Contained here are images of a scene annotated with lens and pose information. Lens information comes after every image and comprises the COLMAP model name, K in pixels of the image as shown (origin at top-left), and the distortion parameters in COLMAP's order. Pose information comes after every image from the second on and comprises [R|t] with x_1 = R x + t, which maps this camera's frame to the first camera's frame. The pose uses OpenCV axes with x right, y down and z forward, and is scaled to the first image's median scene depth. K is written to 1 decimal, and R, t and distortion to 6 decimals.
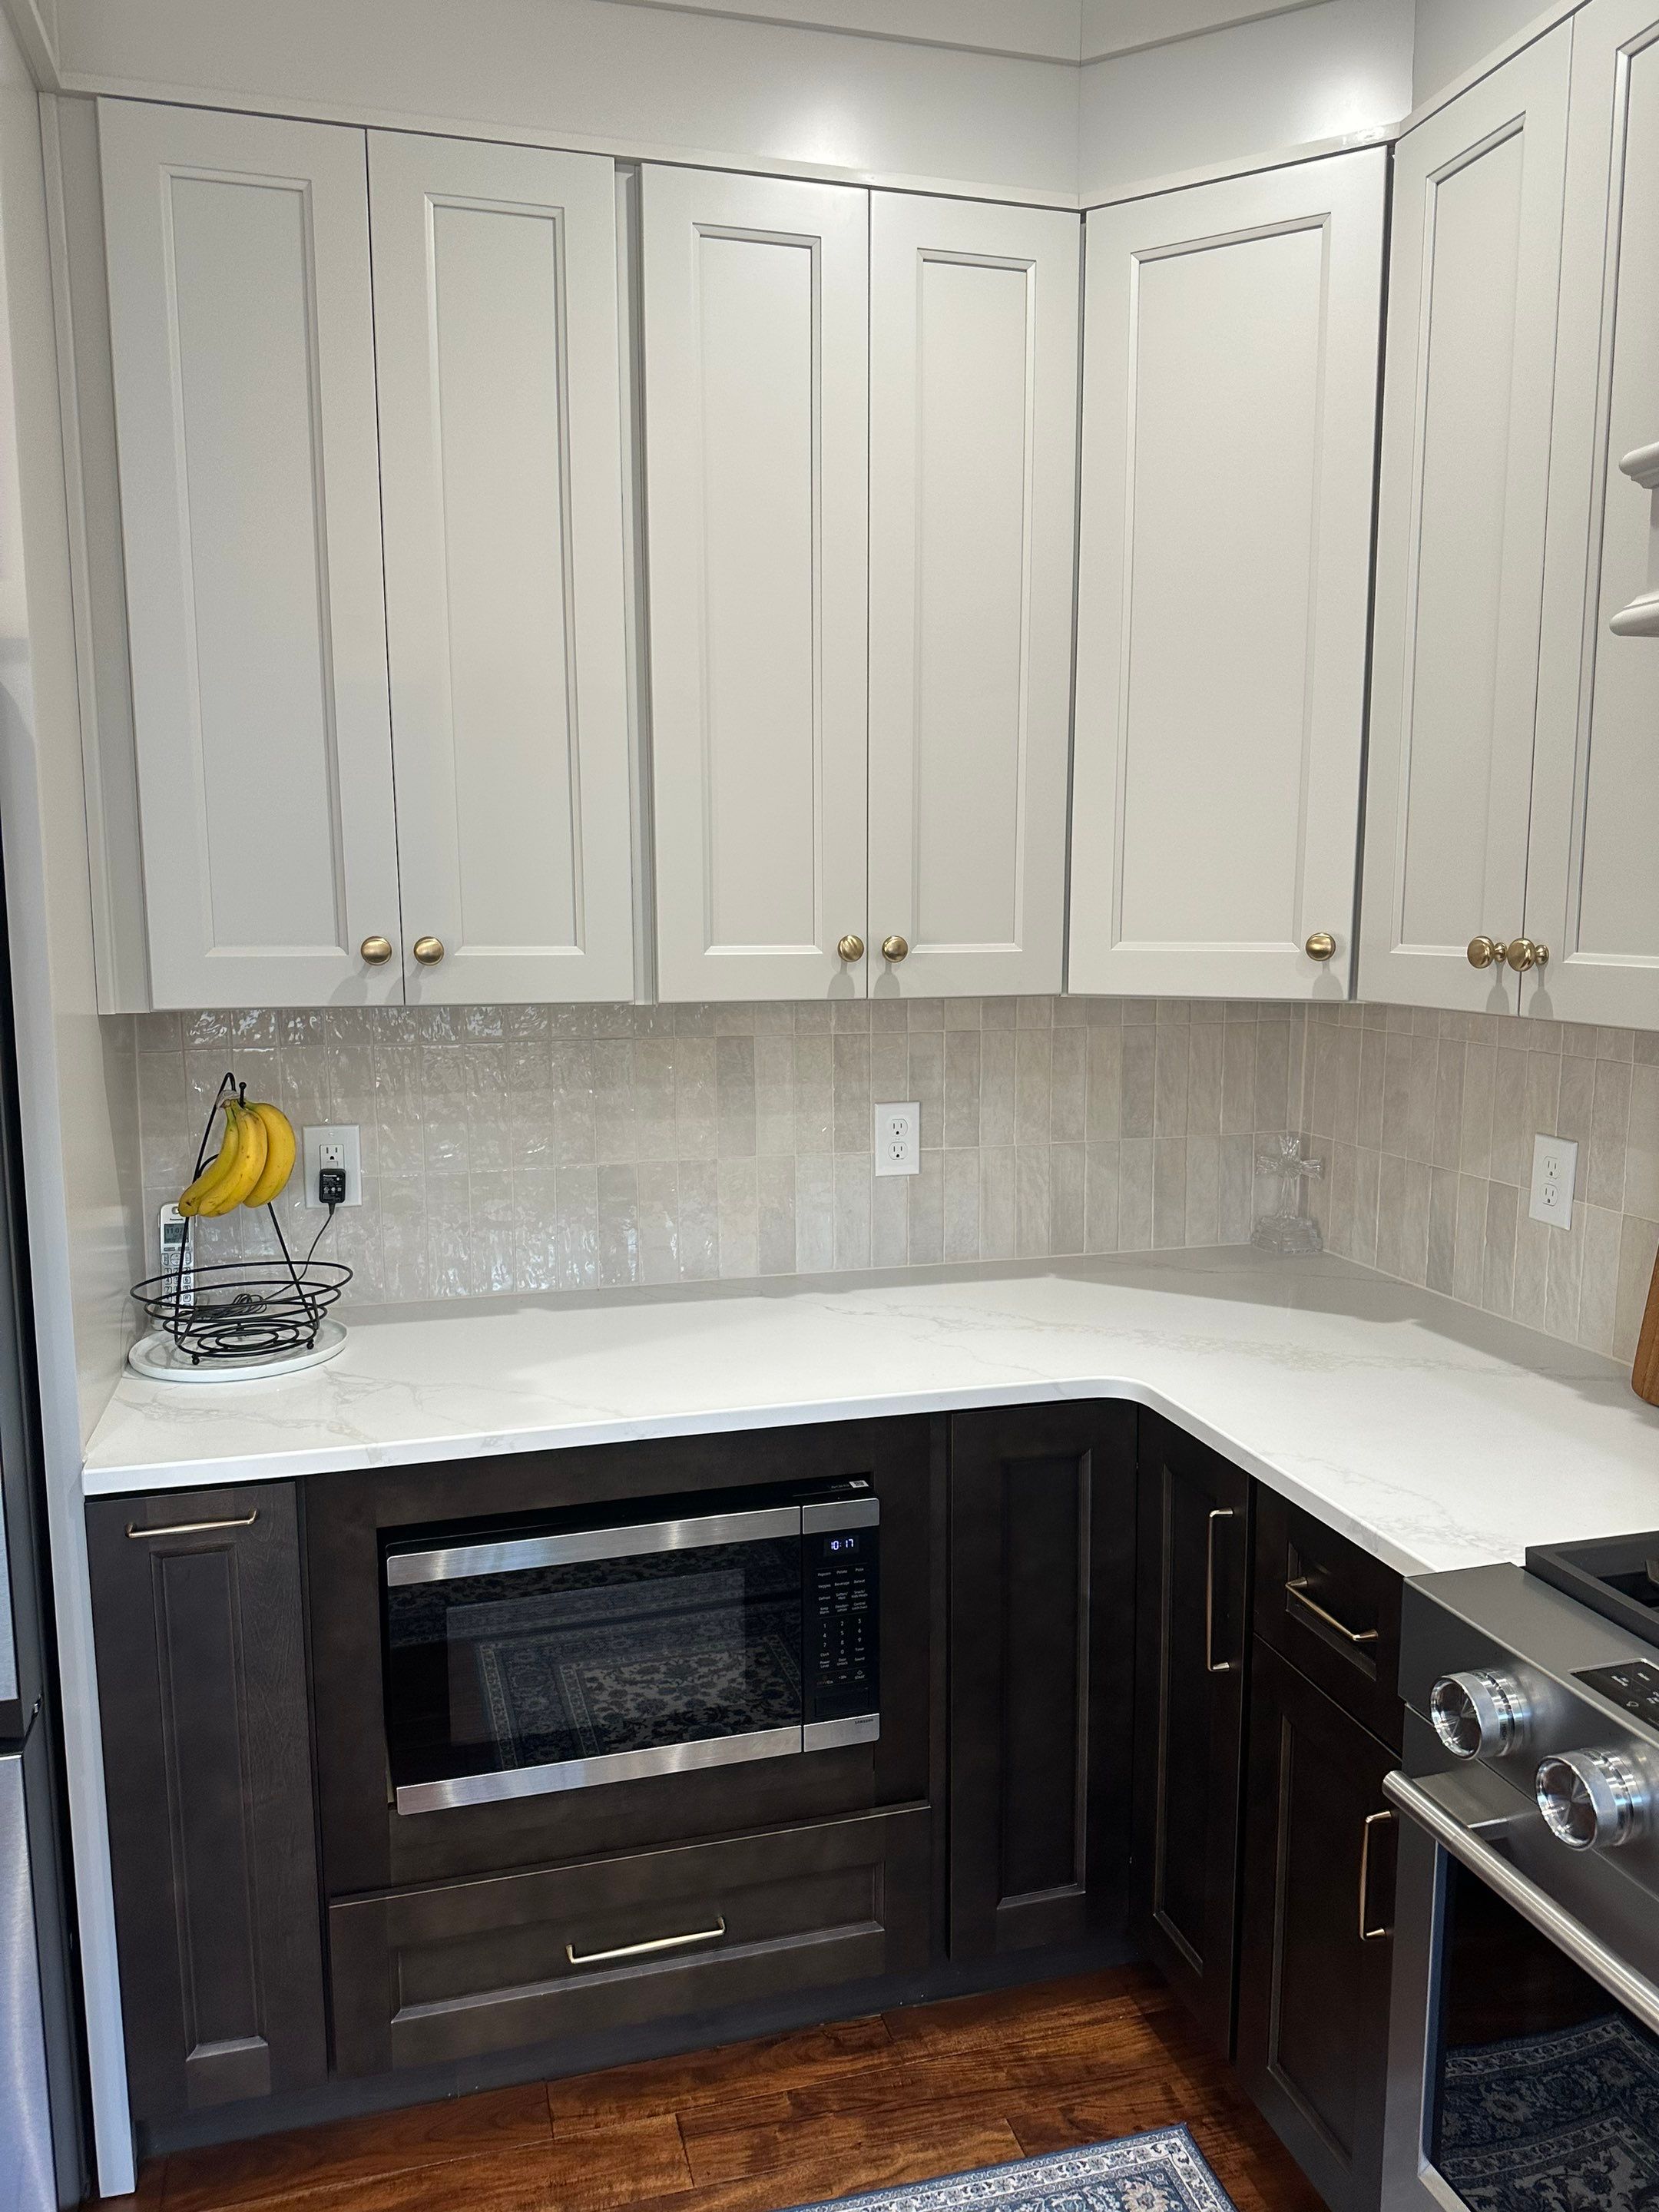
lens RADIAL K [[1524.5, 0, 828.2], [0, 1524.5, 1100.9], [0, 0, 1]] dist [0.061816, -0.076679]
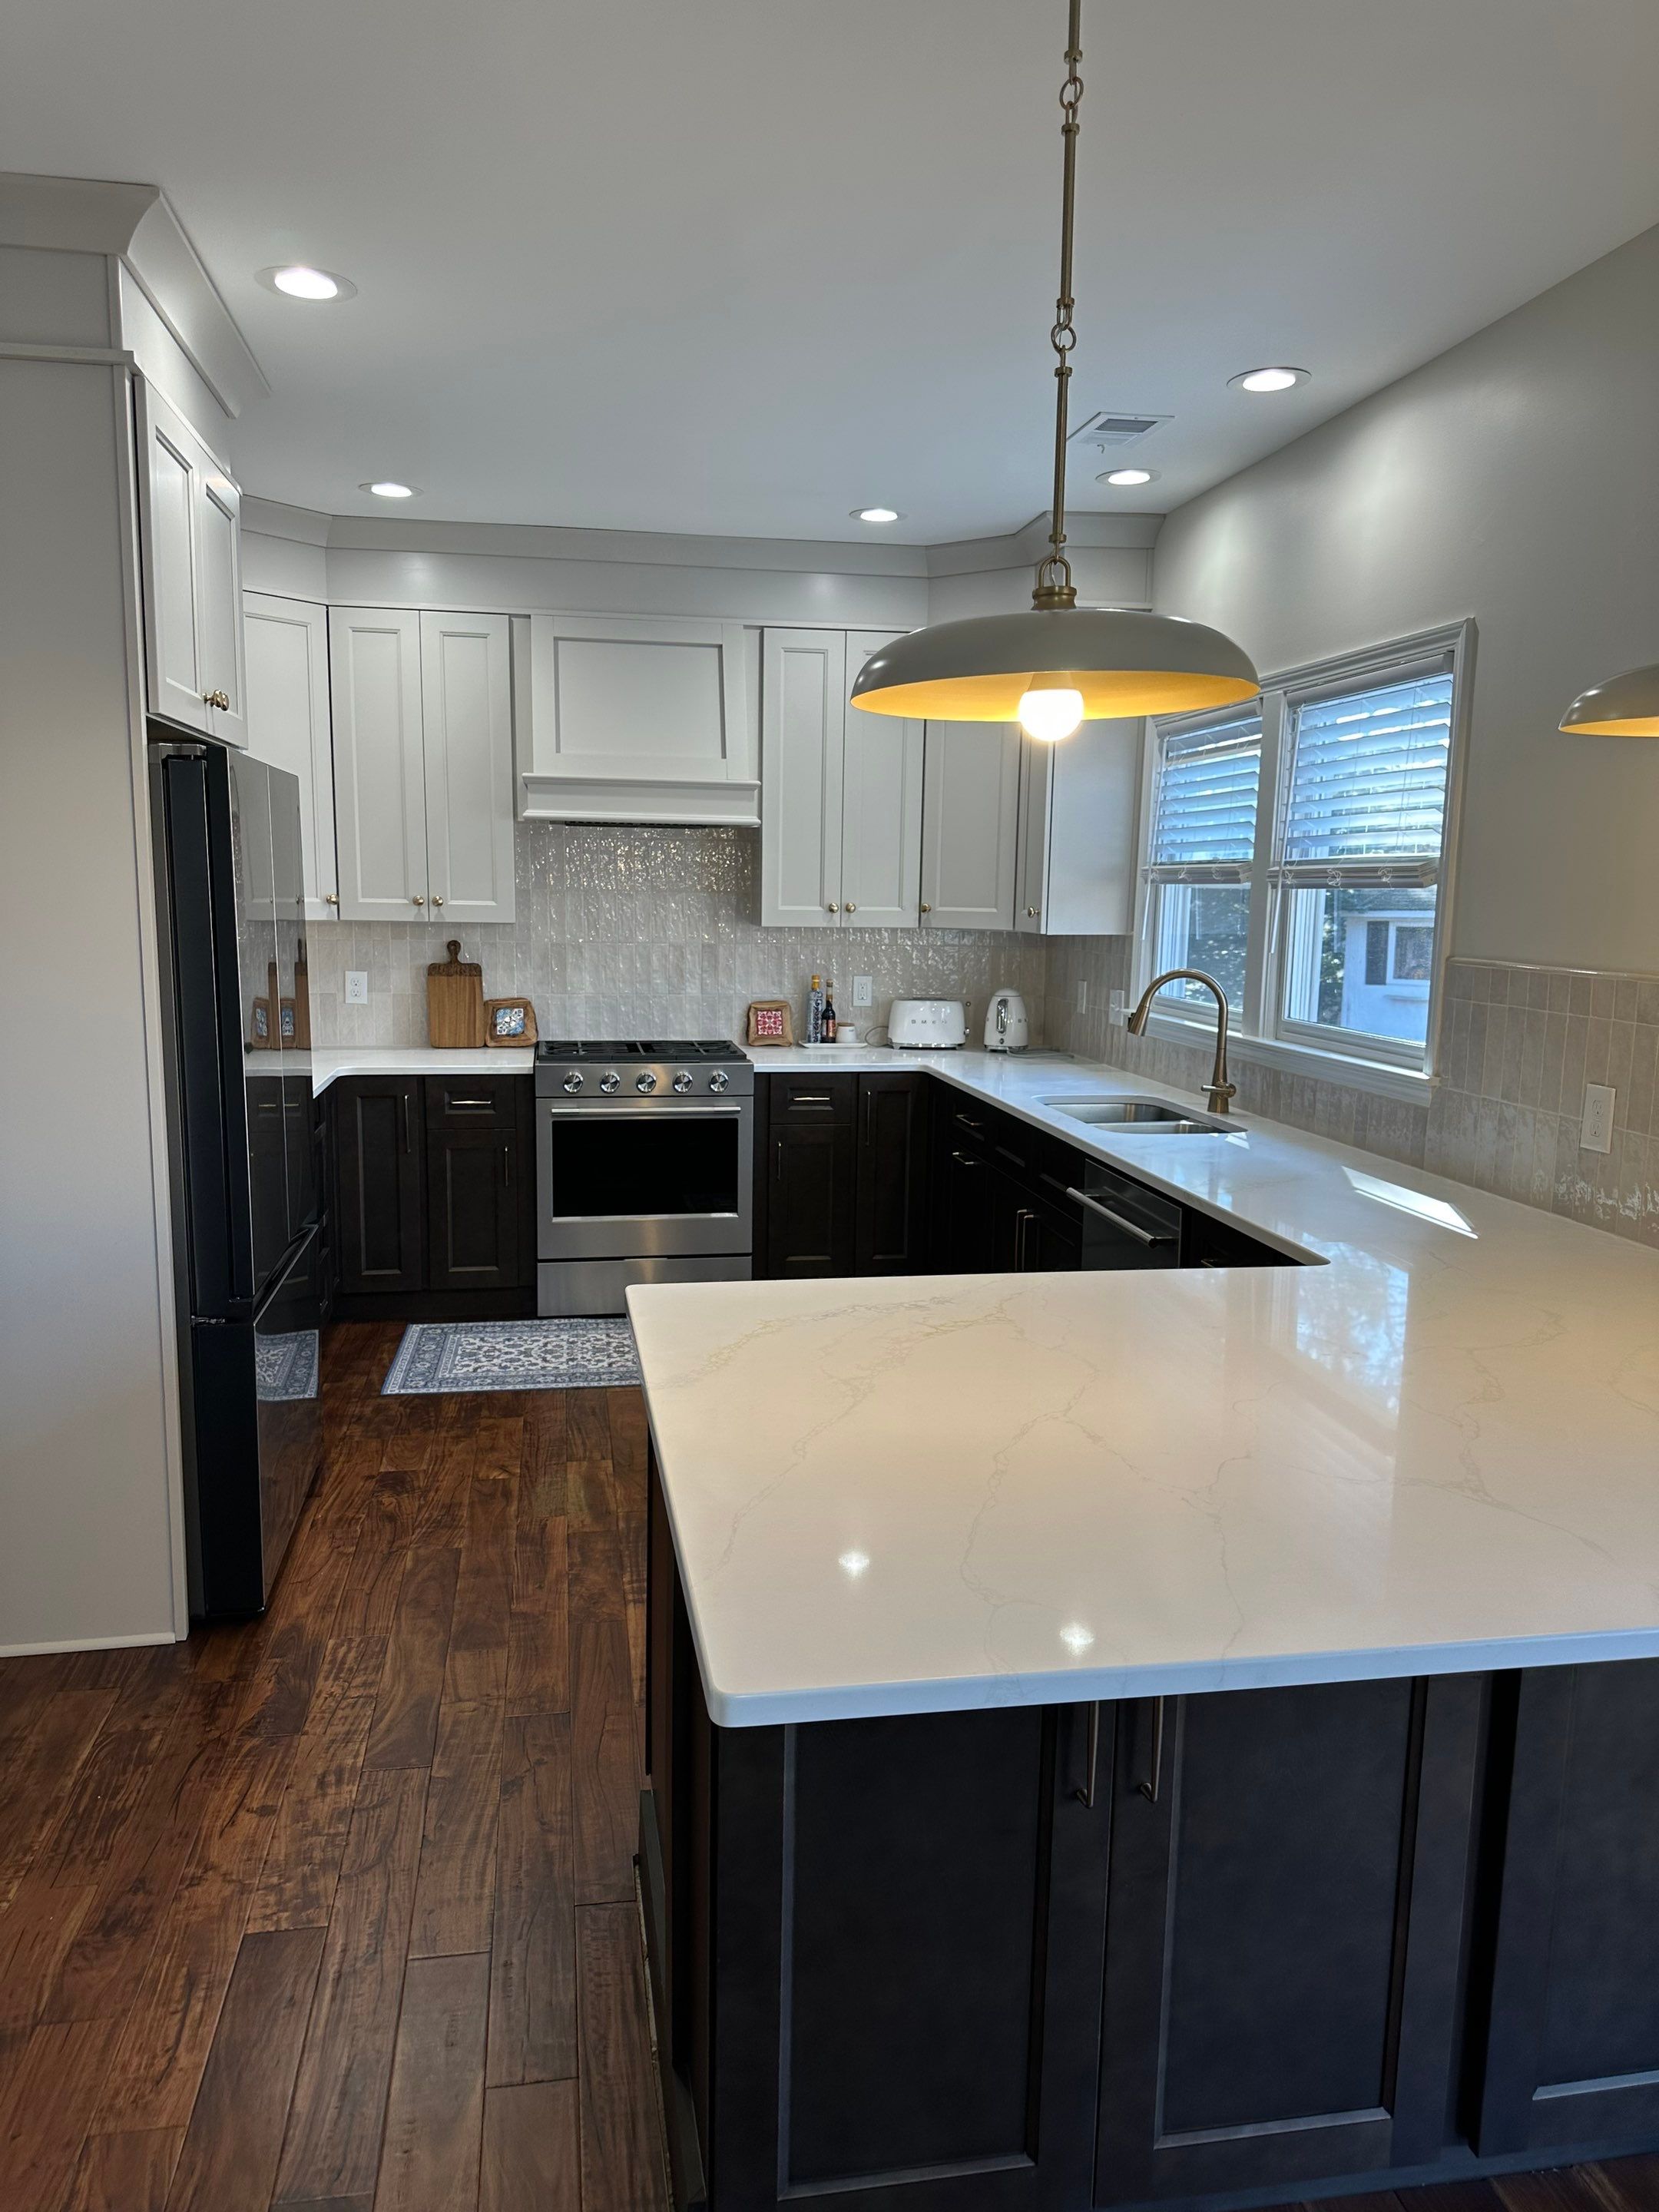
lens RADIAL K [[1524.5, 0, 828.0], [0, 1524.5, 1119.9], [0, 0, 1]] dist [0.061816, -0.076679]
pose [[0.082821, -0.149662, 0.985262, -2.254054], [0.113696, 0.983623, 0.139855, -0.001369], [-0.990057, 0.100438, 0.098481, -0.056908]]
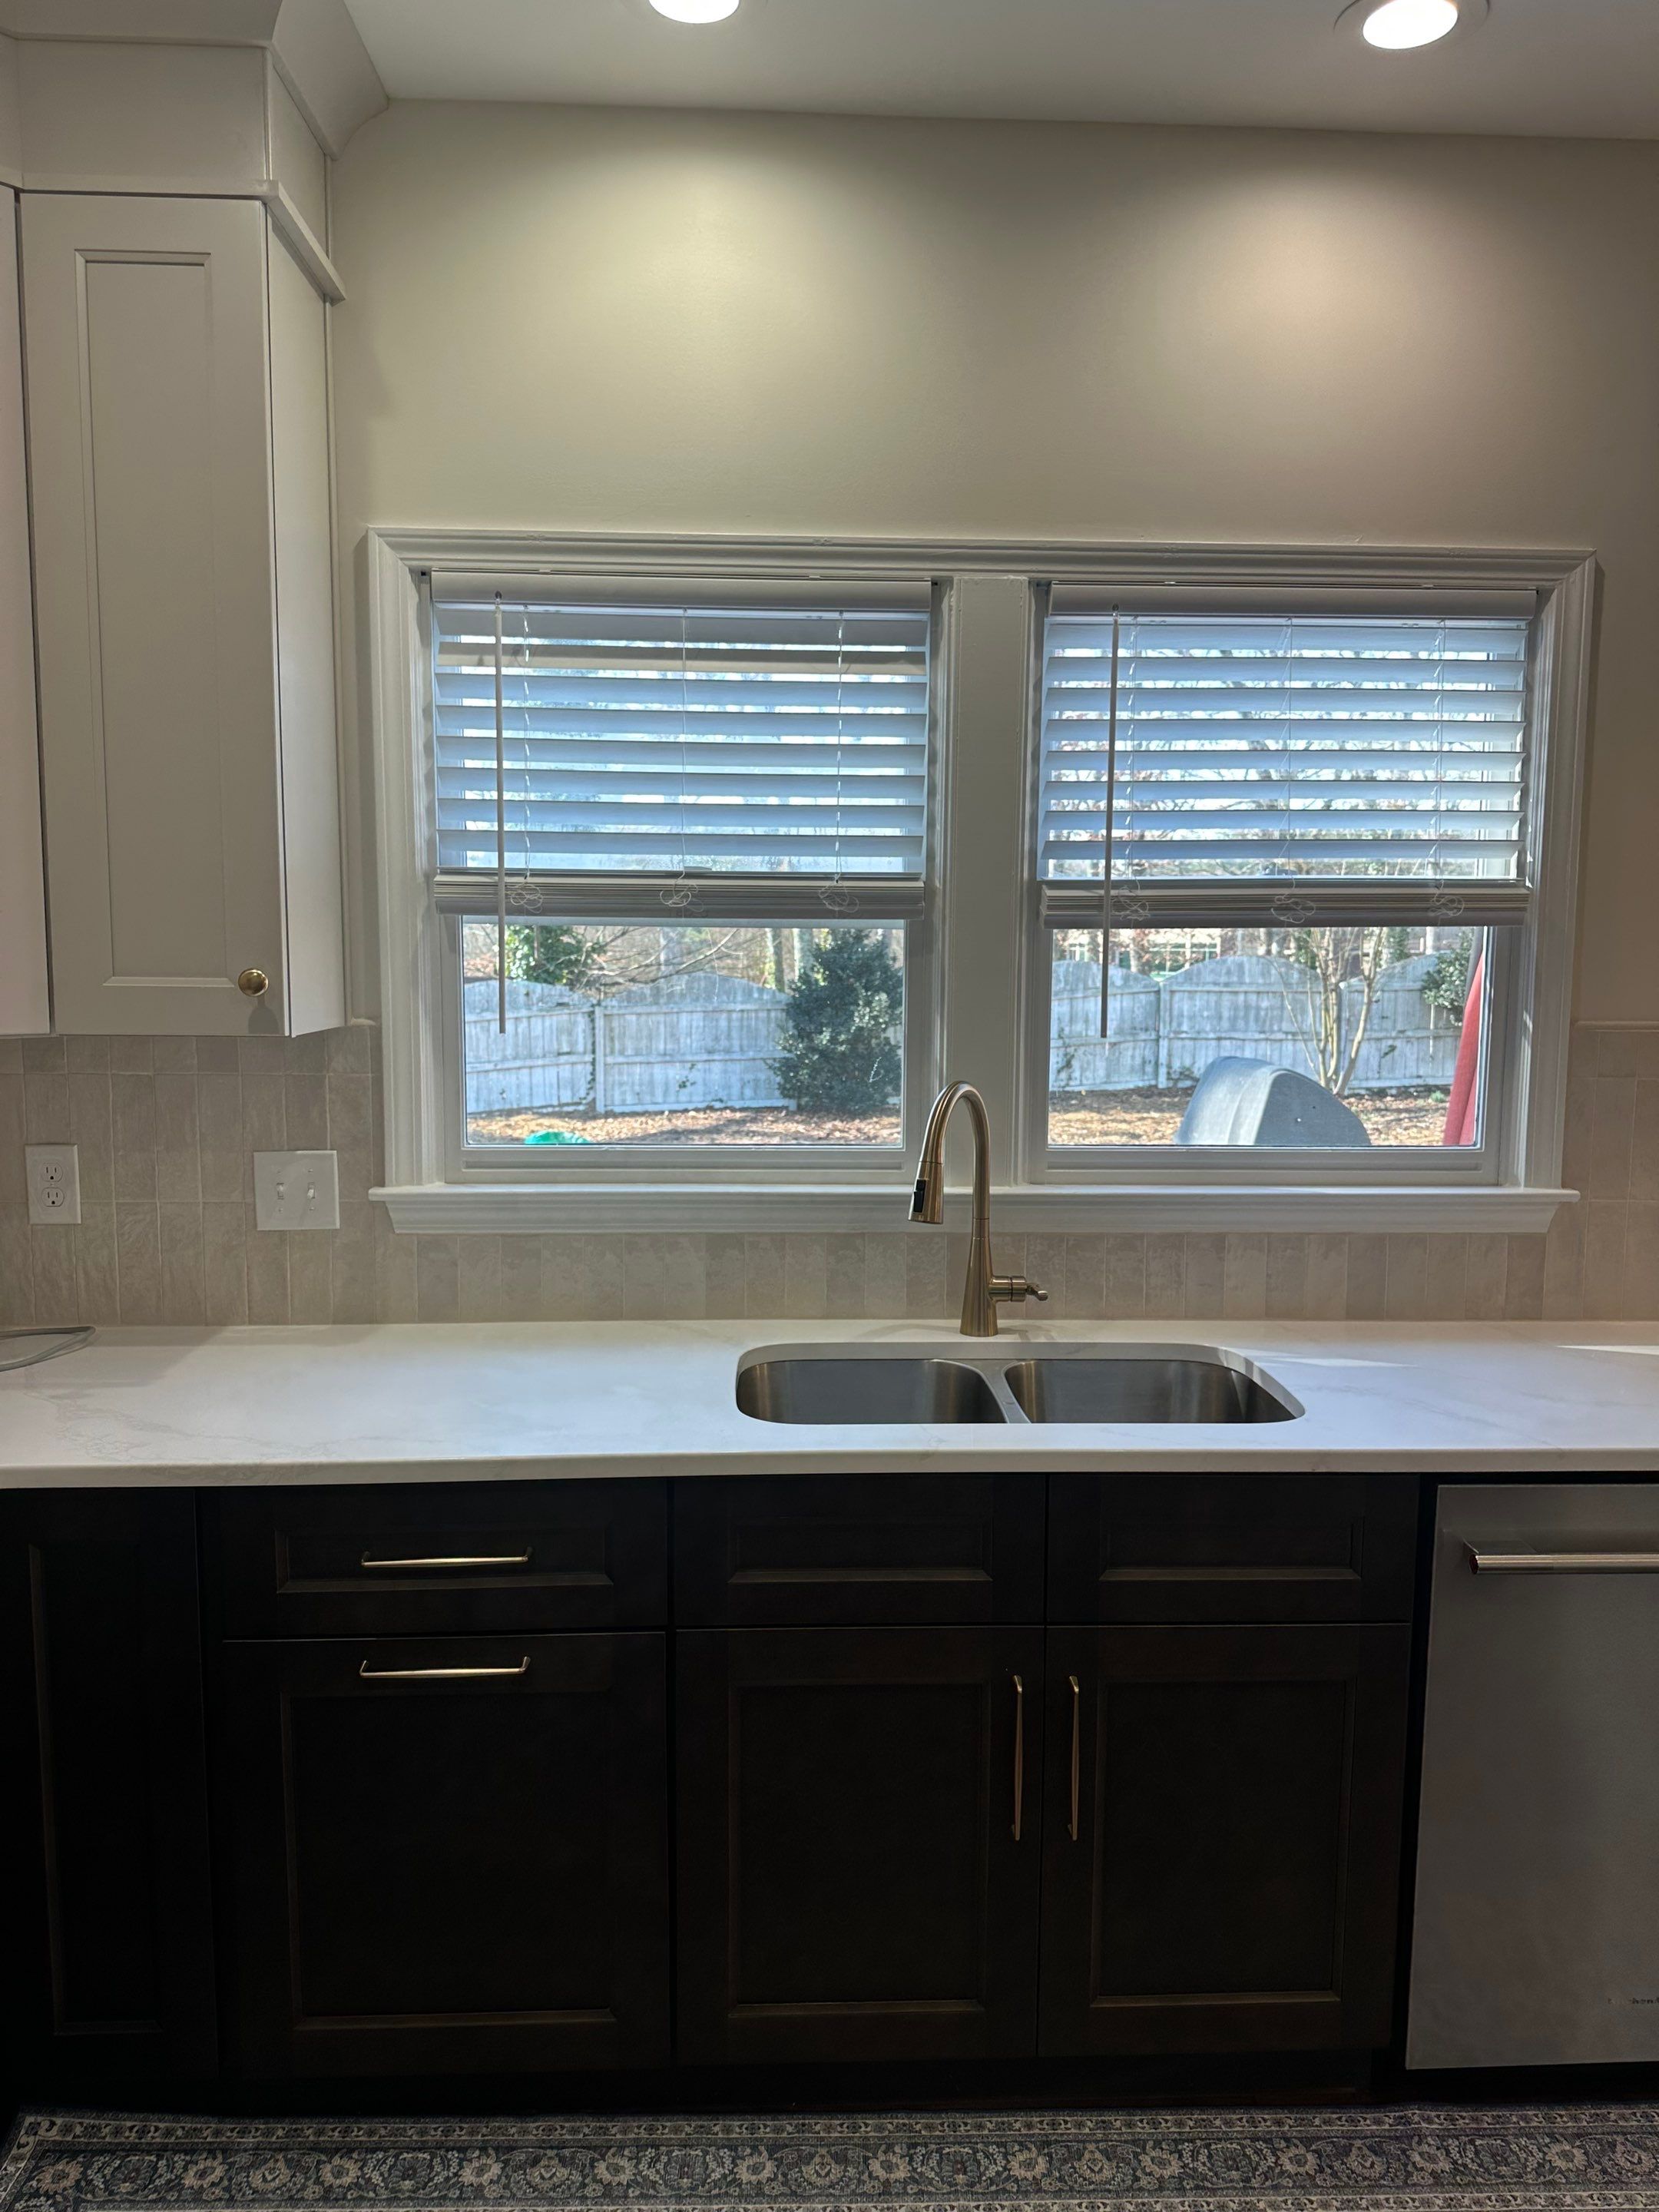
lens RADIAL K [[1524.5, 0, 820.7], [0, 1524.5, 1115.4], [0, 0, 1]] dist [0.061816, -0.076679]
pose [[-0.976966, -0.030696, 0.211174, -0.191878], [0.020393, 0.971641, 0.235582, -0.090882], [-0.212416, 0.234462, -0.948634, 0.711453]]
